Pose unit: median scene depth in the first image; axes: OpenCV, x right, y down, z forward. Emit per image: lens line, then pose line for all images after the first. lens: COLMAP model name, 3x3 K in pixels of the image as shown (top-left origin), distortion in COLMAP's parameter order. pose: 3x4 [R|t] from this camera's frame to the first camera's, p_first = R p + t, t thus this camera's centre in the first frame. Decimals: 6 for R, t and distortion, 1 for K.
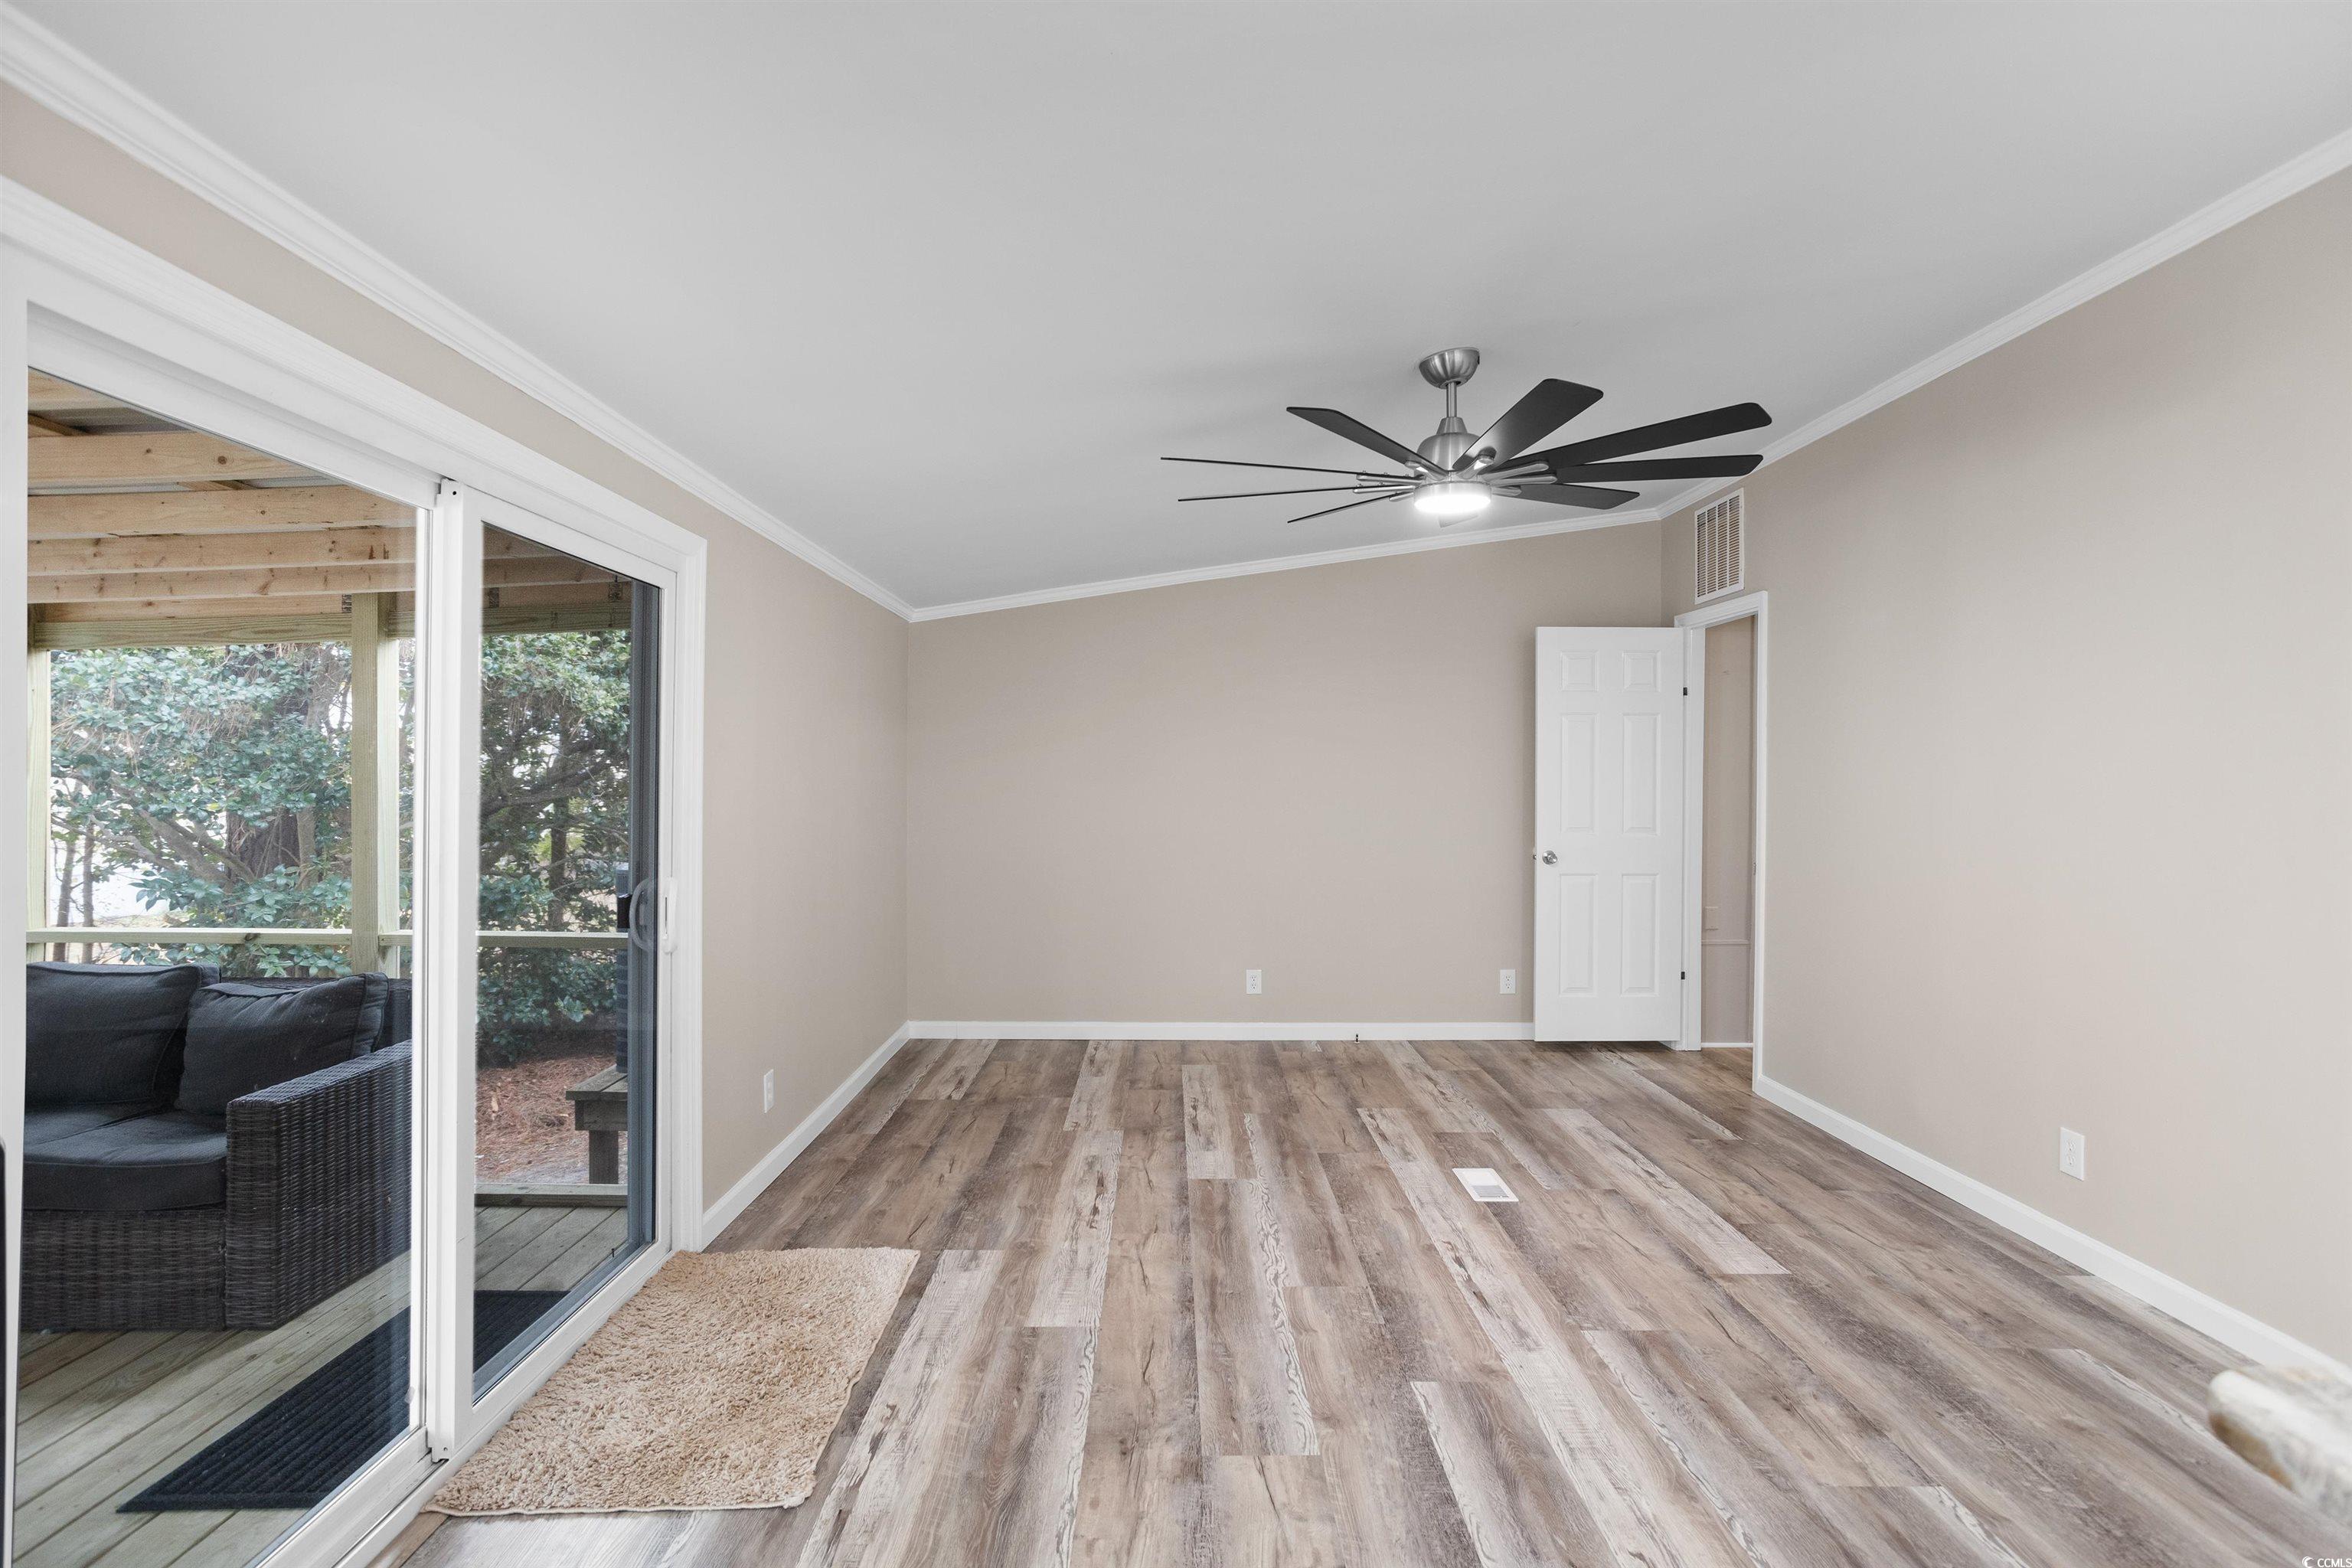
lens RADIAL K [[1137.0, 0, 1161.6], [0, 1137.0, 781.7], [0, 0, 1]] dist [-0.043800, 0.026299]
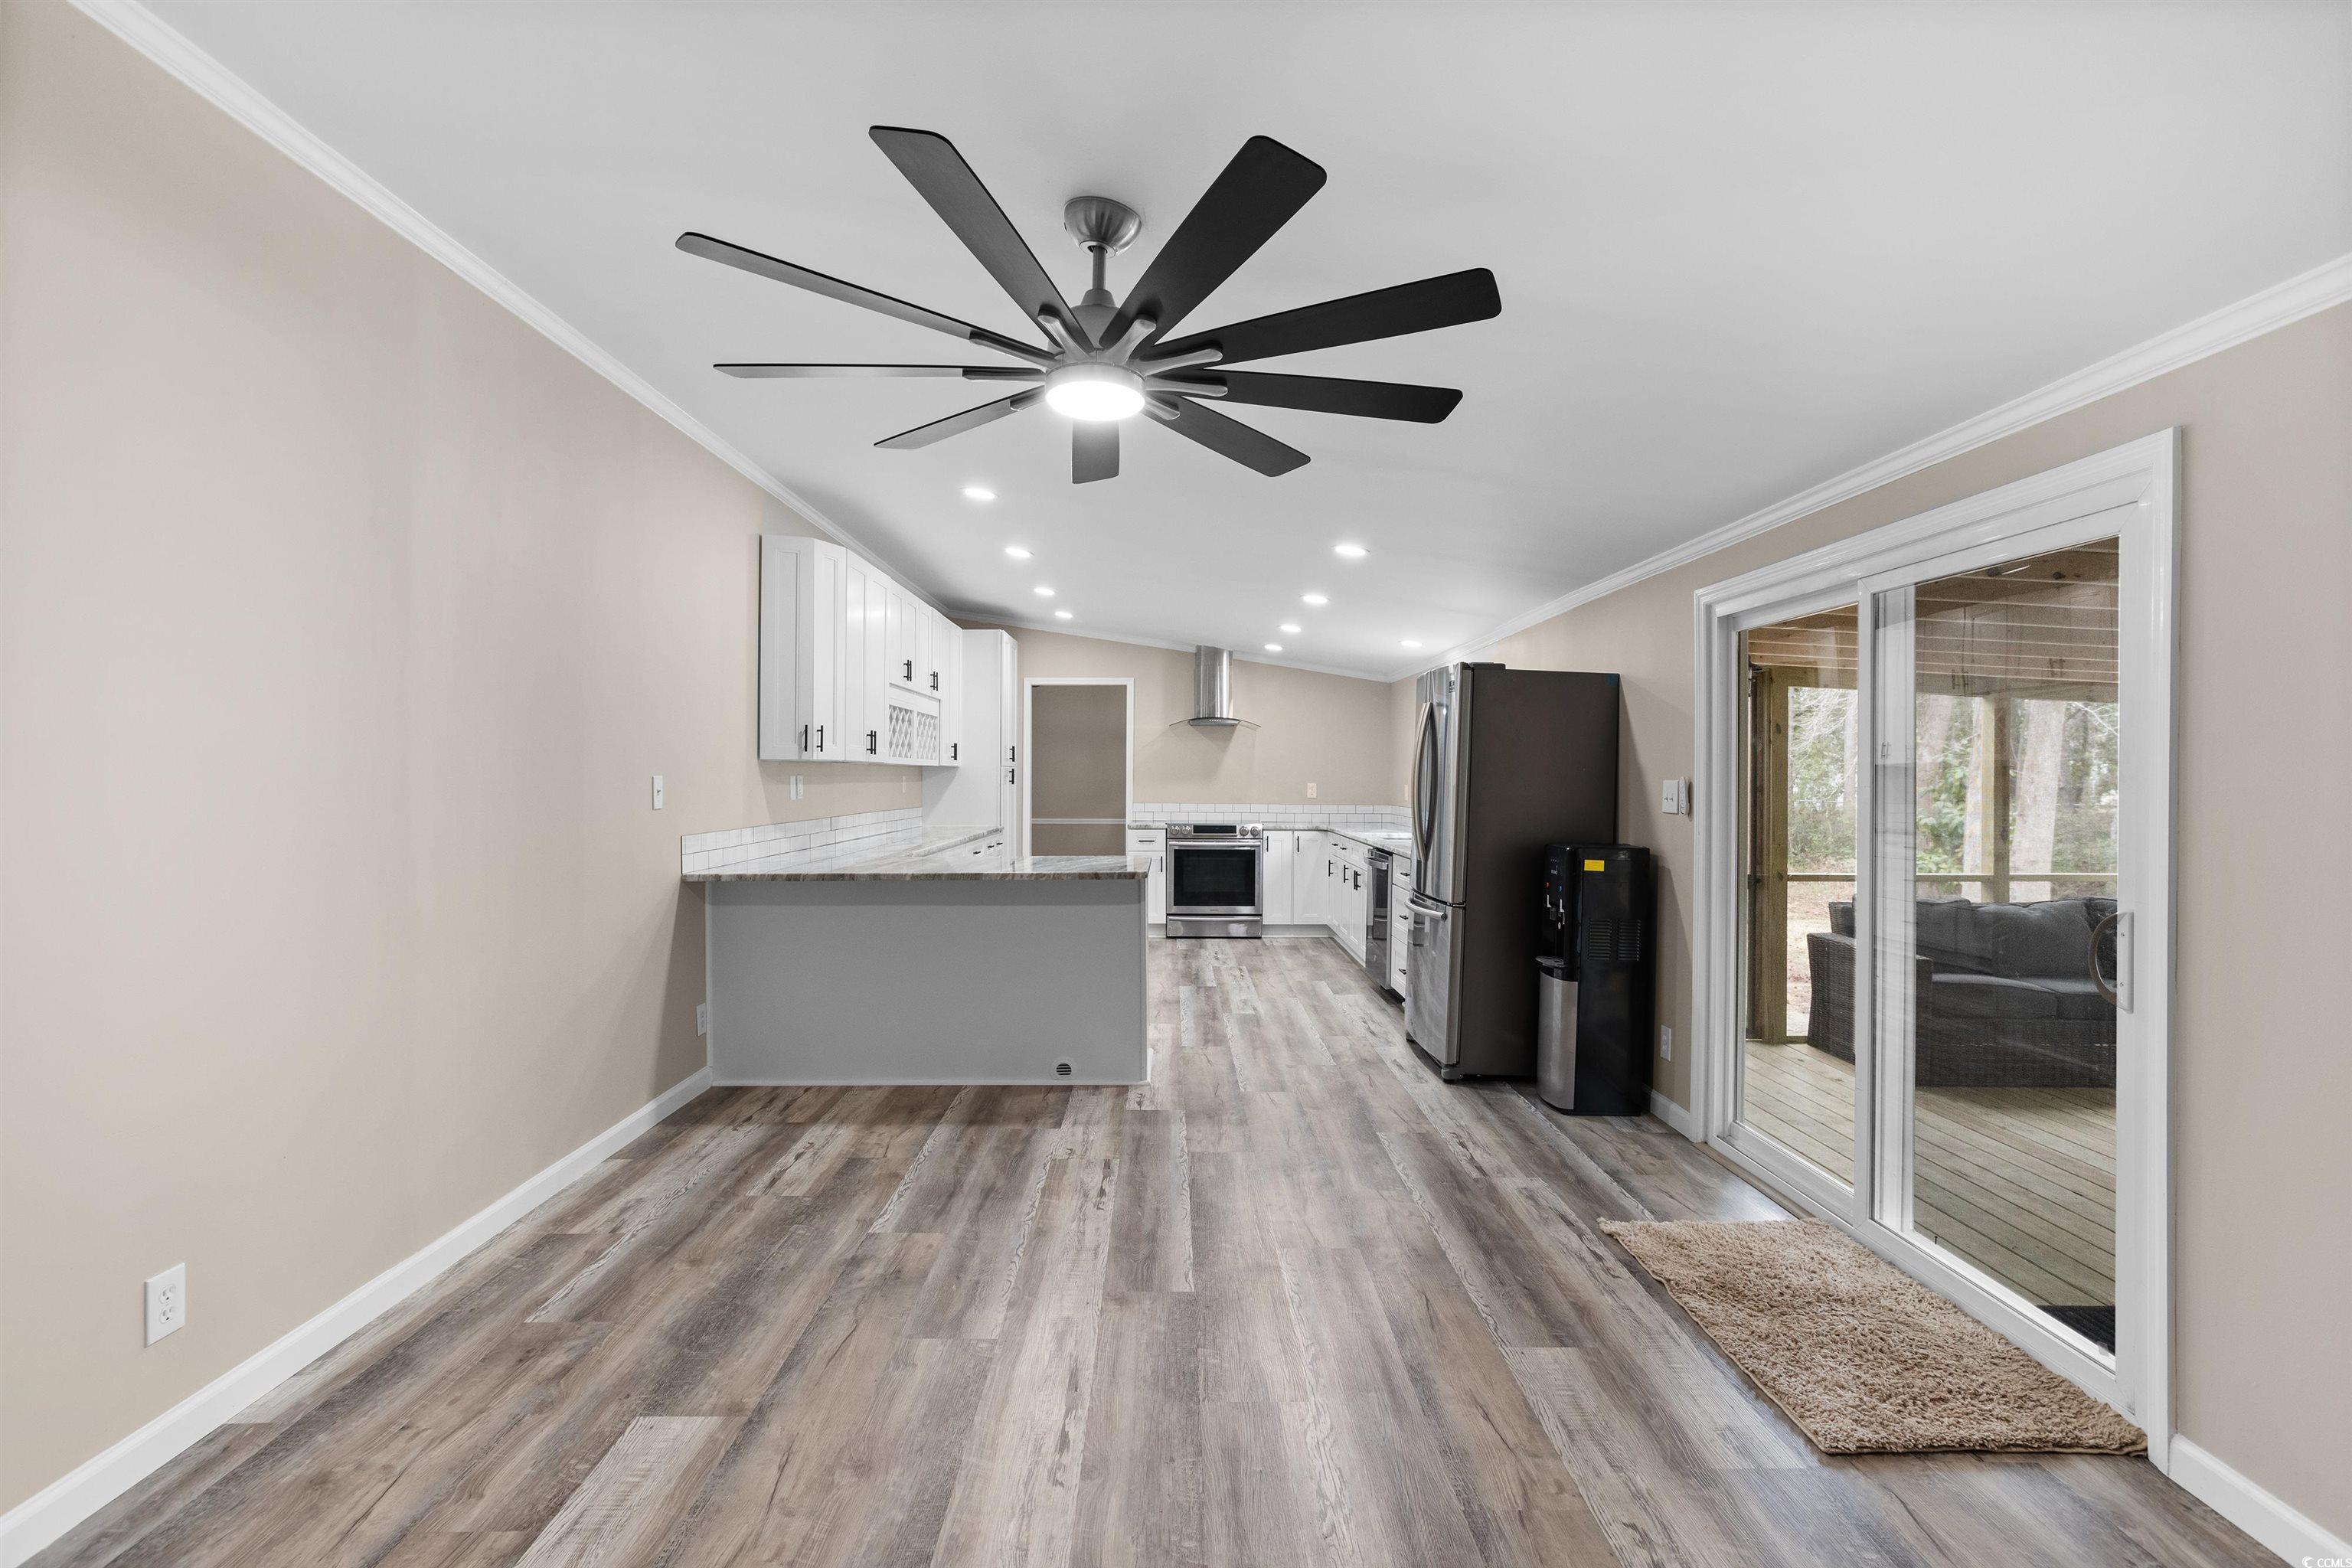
lens RADIAL K [[1137.0, 0, 1161.6], [0, 1137.0, 781.7], [0, 0, 1]] dist [-0.043800, 0.026299]
pose [[-0.999963, -0.008606, -0.000175, 0.214298], [-0.008607, 0.999893, 0.011825, -0.003539], [0.000073, 0.011827, -0.999930, 1.782629]]
